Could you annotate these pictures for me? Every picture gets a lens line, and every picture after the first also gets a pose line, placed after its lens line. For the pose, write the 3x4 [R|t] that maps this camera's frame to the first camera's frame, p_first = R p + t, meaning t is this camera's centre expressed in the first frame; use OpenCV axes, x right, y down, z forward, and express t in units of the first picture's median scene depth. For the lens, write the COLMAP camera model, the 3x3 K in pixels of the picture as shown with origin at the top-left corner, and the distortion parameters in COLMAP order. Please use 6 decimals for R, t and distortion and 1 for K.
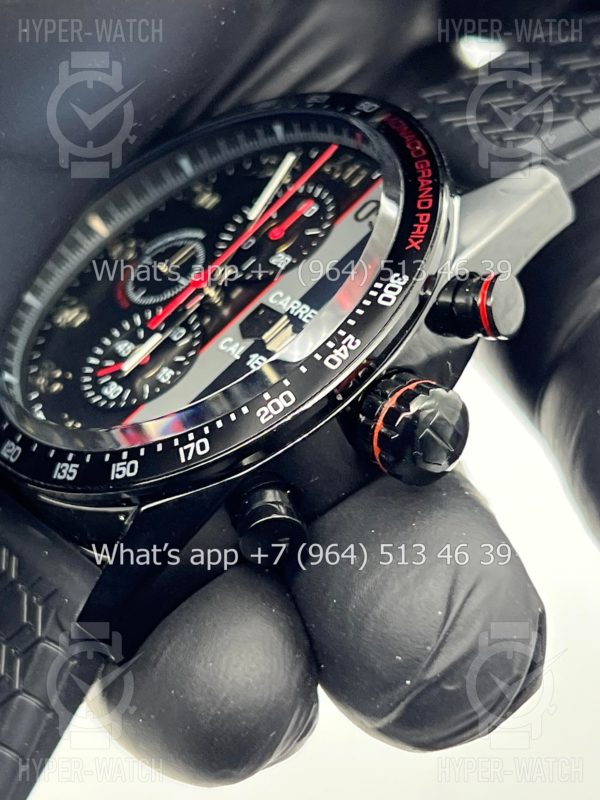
lens RADIAL K [[1912.9, 0, 292.3], [0, 1912.9, 400.7], [0, 0, 1]] dist [0.172217, 0.000000]
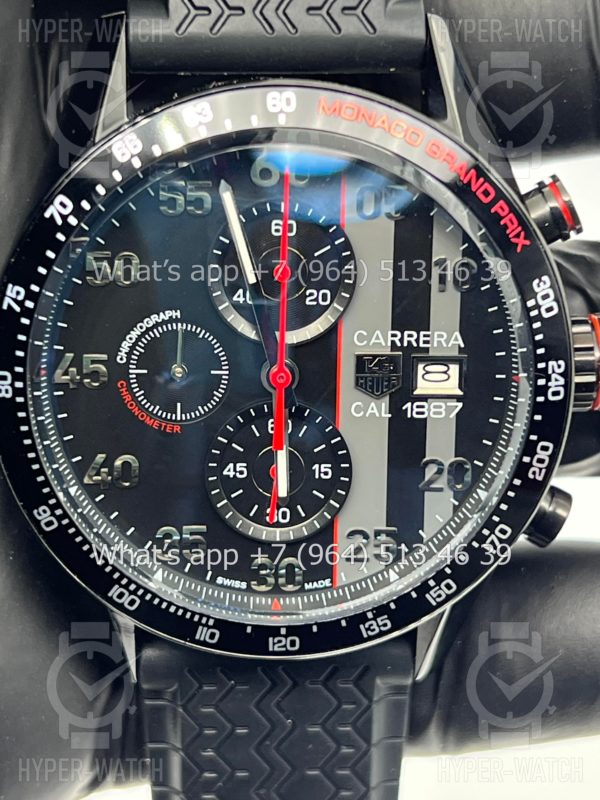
lens RADIAL K [[1912.9, 0, 294.9], [0, 1912.9, 403.4], [0, 0, 1]] dist [0.172217, 0.000000]
pose [[0.549447, -0.776034, 0.309642, -0.372921], [0.305071, 0.531339, 0.790323, -0.860281], [-0.777843, -0.339778, 0.528688, 0.551580]]
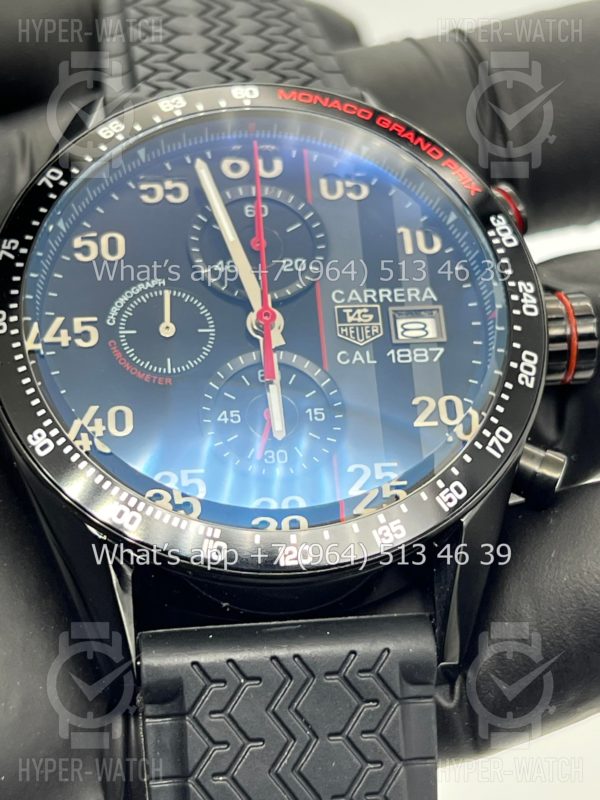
lens RADIAL K [[1912.9, 0, 294.8], [0, 1912.9, 399.8], [0, 0, 1]] dist [0.172217, 0.000000]
pose [[0.461375, -0.430079, 0.775993, -0.880581], [0.345422, 0.892712, 0.289394, -0.326395], [-0.817201, 0.134525, 0.560434, 0.502397]]
